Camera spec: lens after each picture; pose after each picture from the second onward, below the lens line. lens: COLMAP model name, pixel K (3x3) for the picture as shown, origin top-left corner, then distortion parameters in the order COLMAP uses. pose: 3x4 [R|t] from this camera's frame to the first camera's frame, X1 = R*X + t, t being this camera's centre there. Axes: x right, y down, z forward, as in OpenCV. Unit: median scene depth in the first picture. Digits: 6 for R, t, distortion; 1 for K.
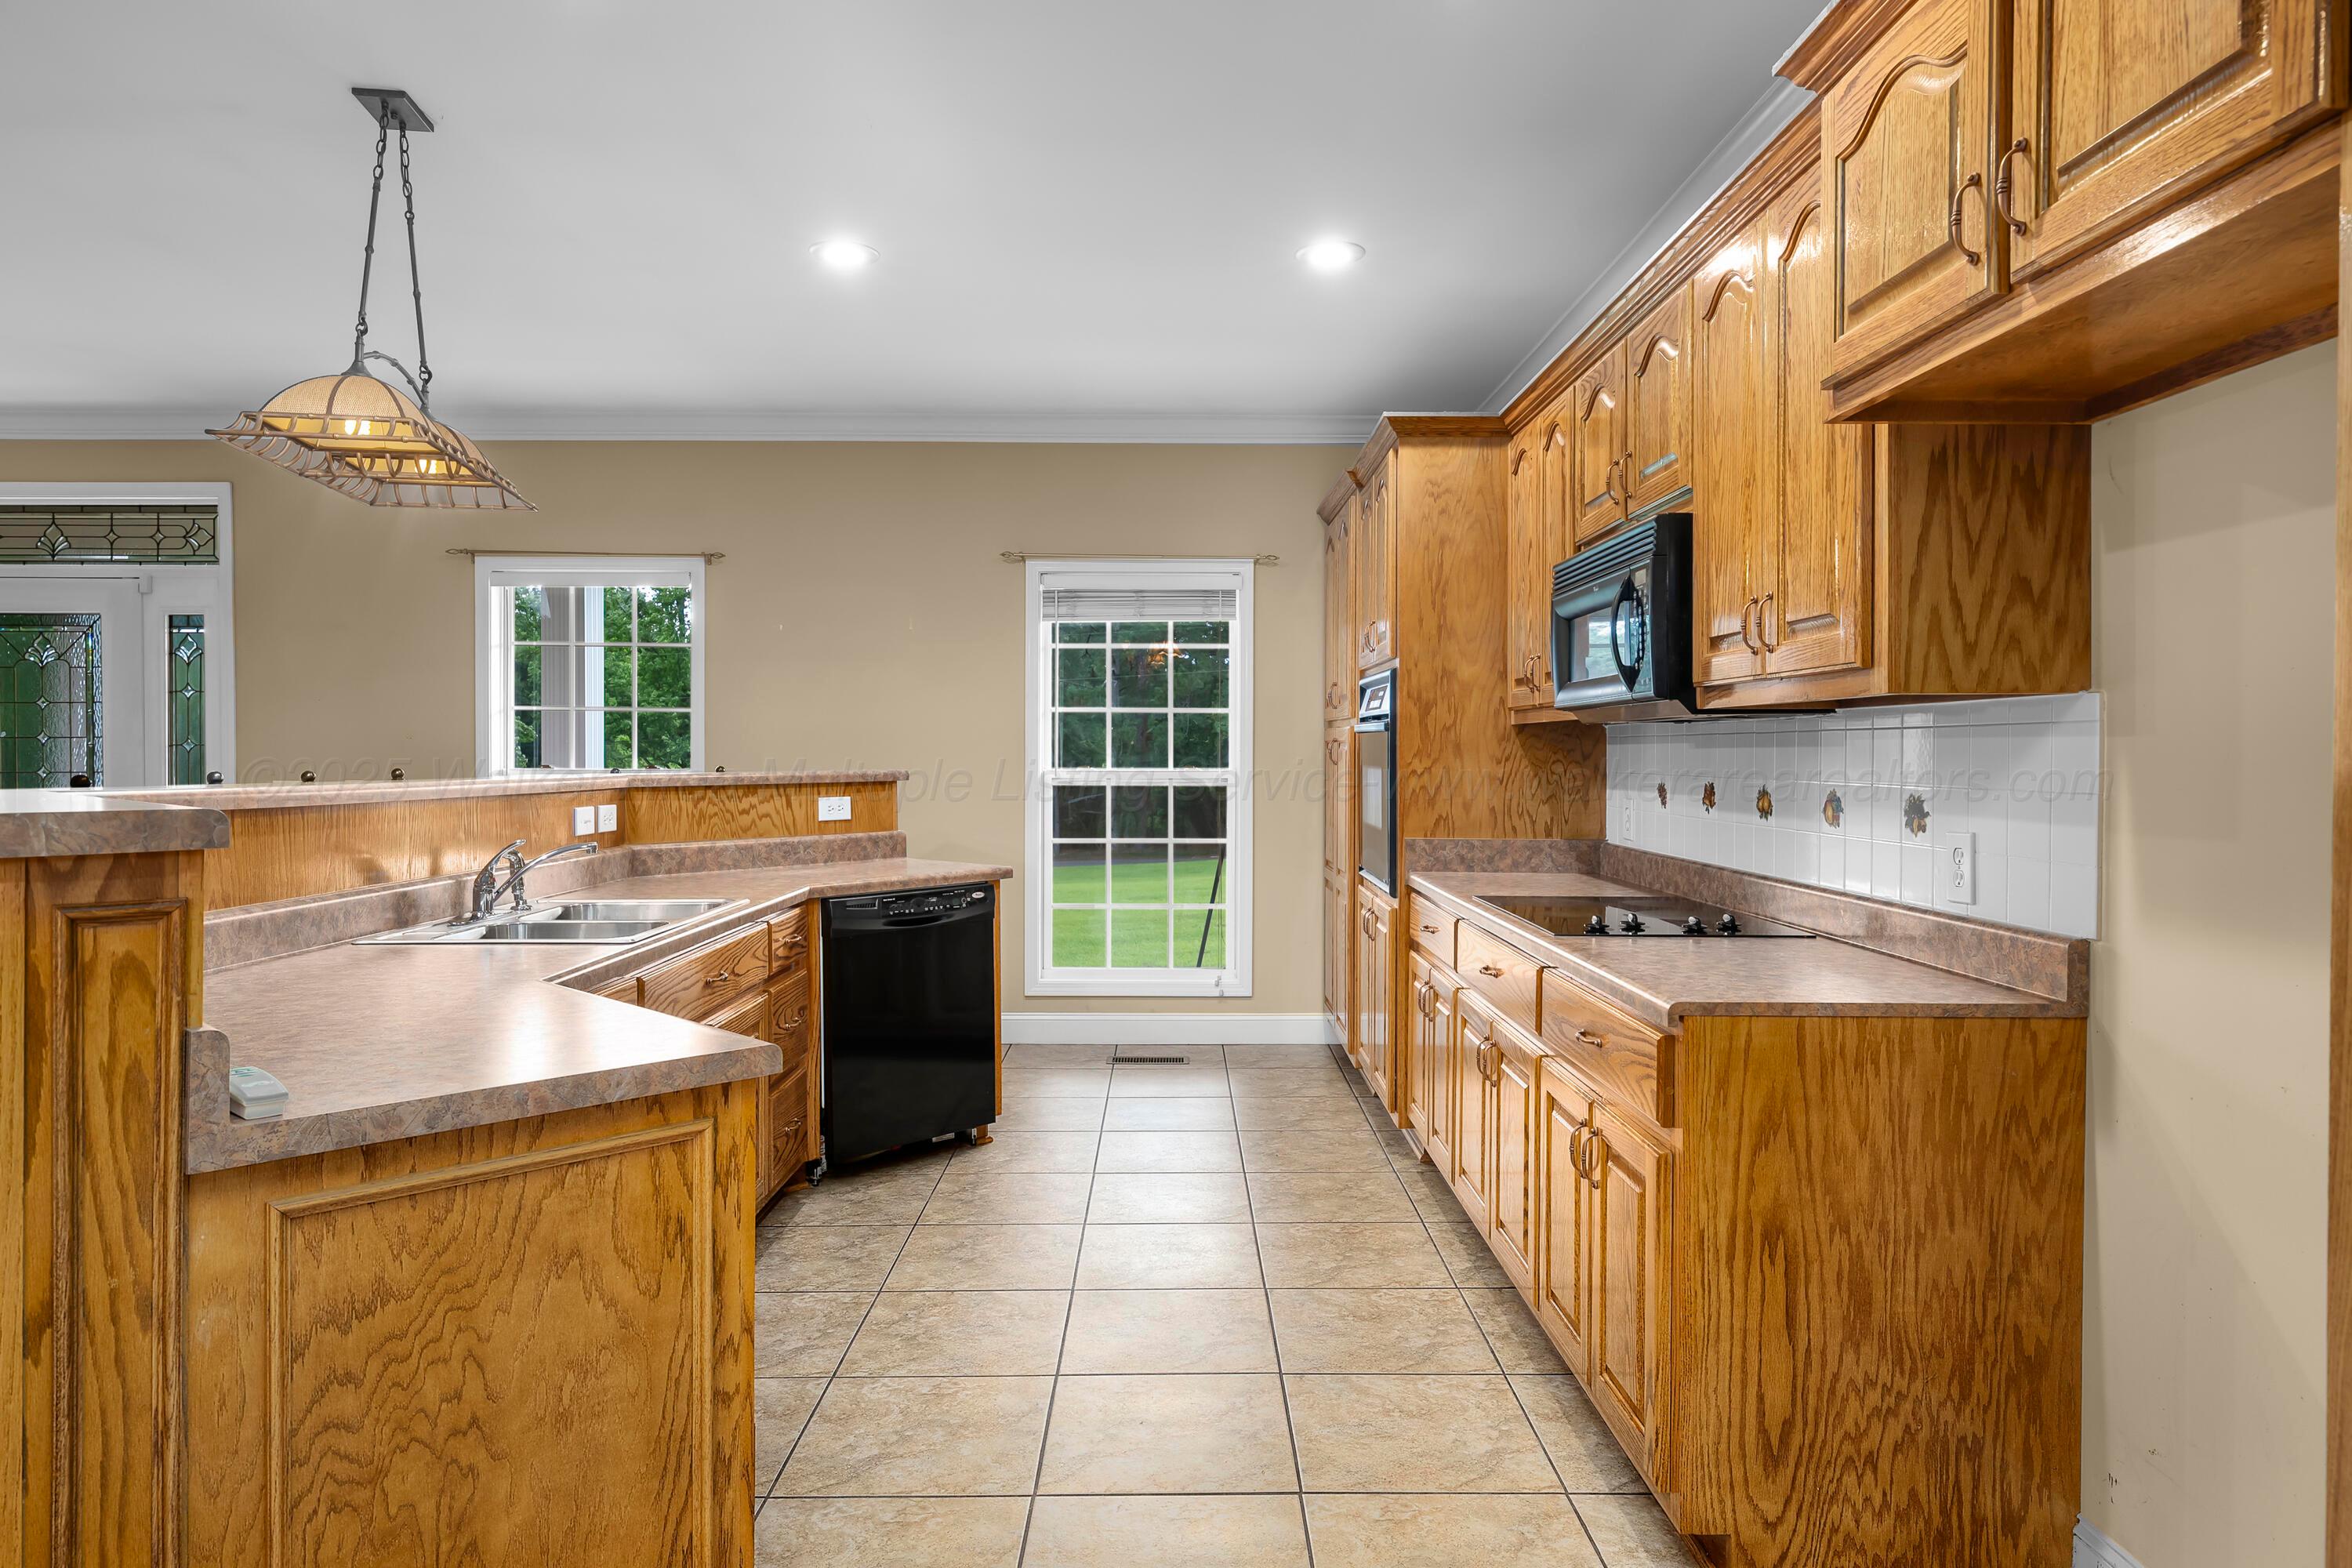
lens RADIAL K [[1398.1, 0, 1176.7], [0, 1398.1, 766.5], [0, 0, 1]] dist [0.002076, 0.001143]
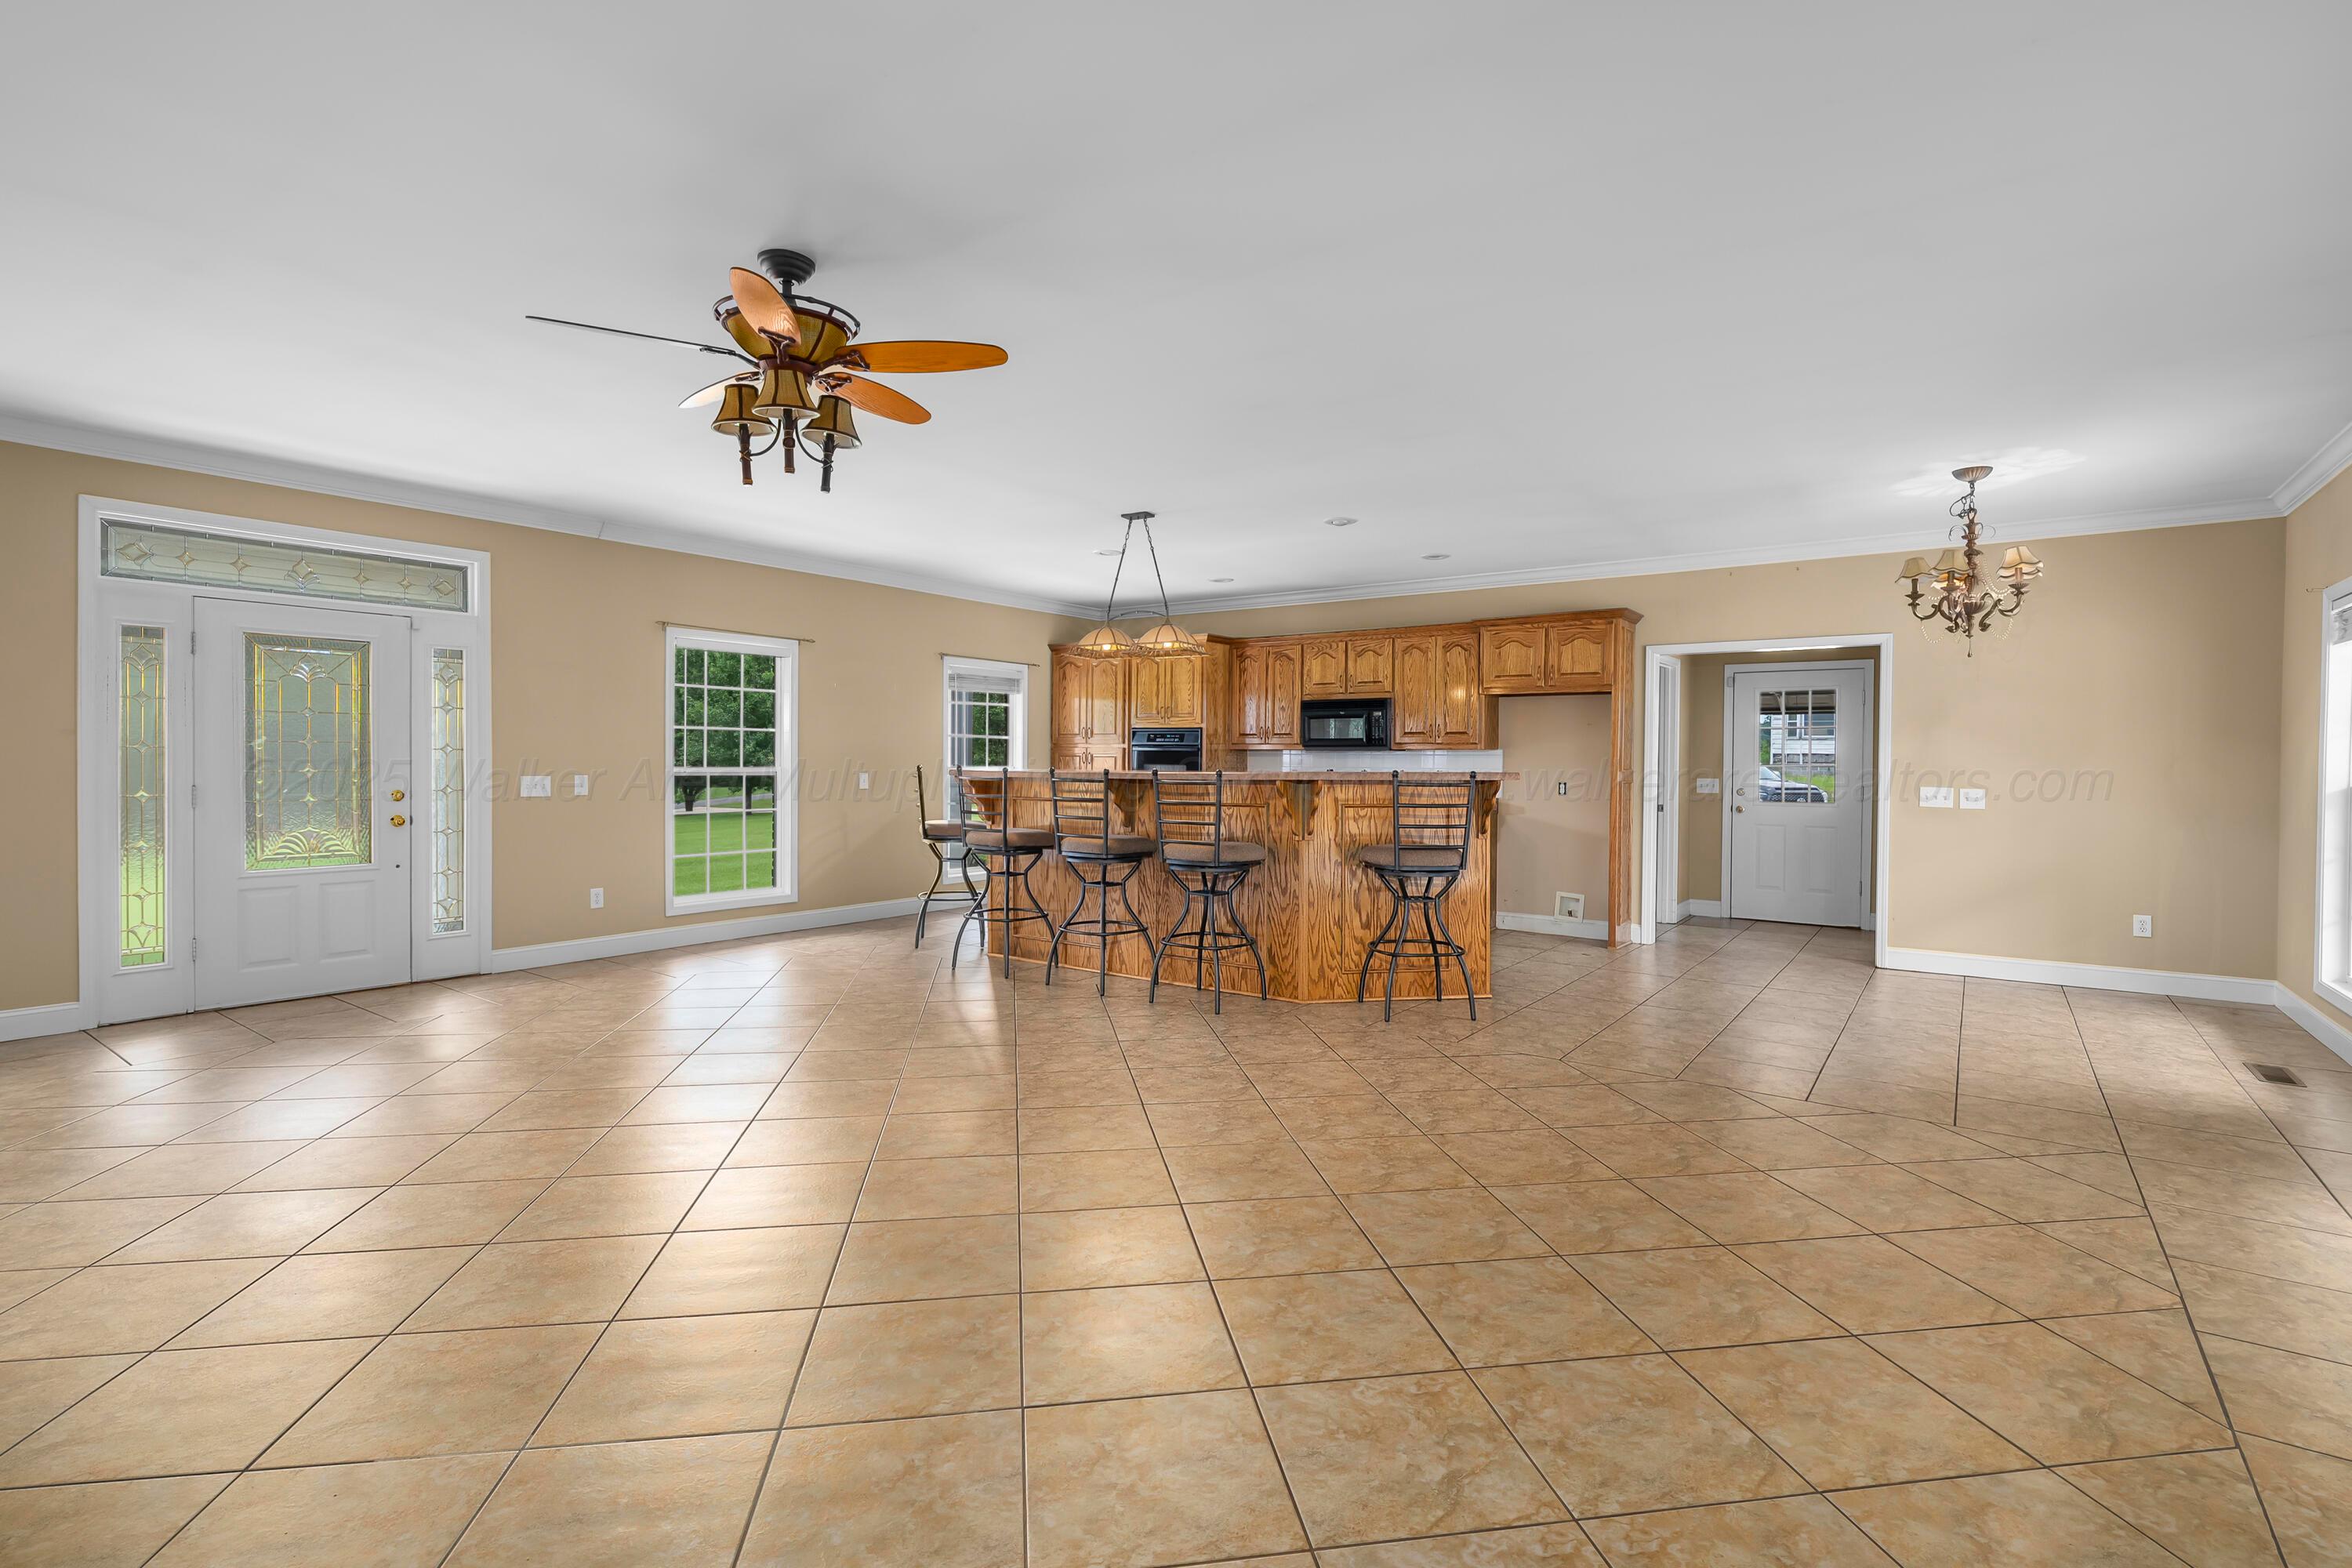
lens RADIAL K [[1095.9, 0, 1181.2], [0, 1095.9, 770.9], [0, 0, 1]] dist [-0.001135, 0.000901]
pose [[0.591581, -0.005951, 0.806224, -1.569746], [0.000783, 0.999977, 0.006807, -0.001882], [-0.806245, -0.003396, 0.591572, -0.207979]]
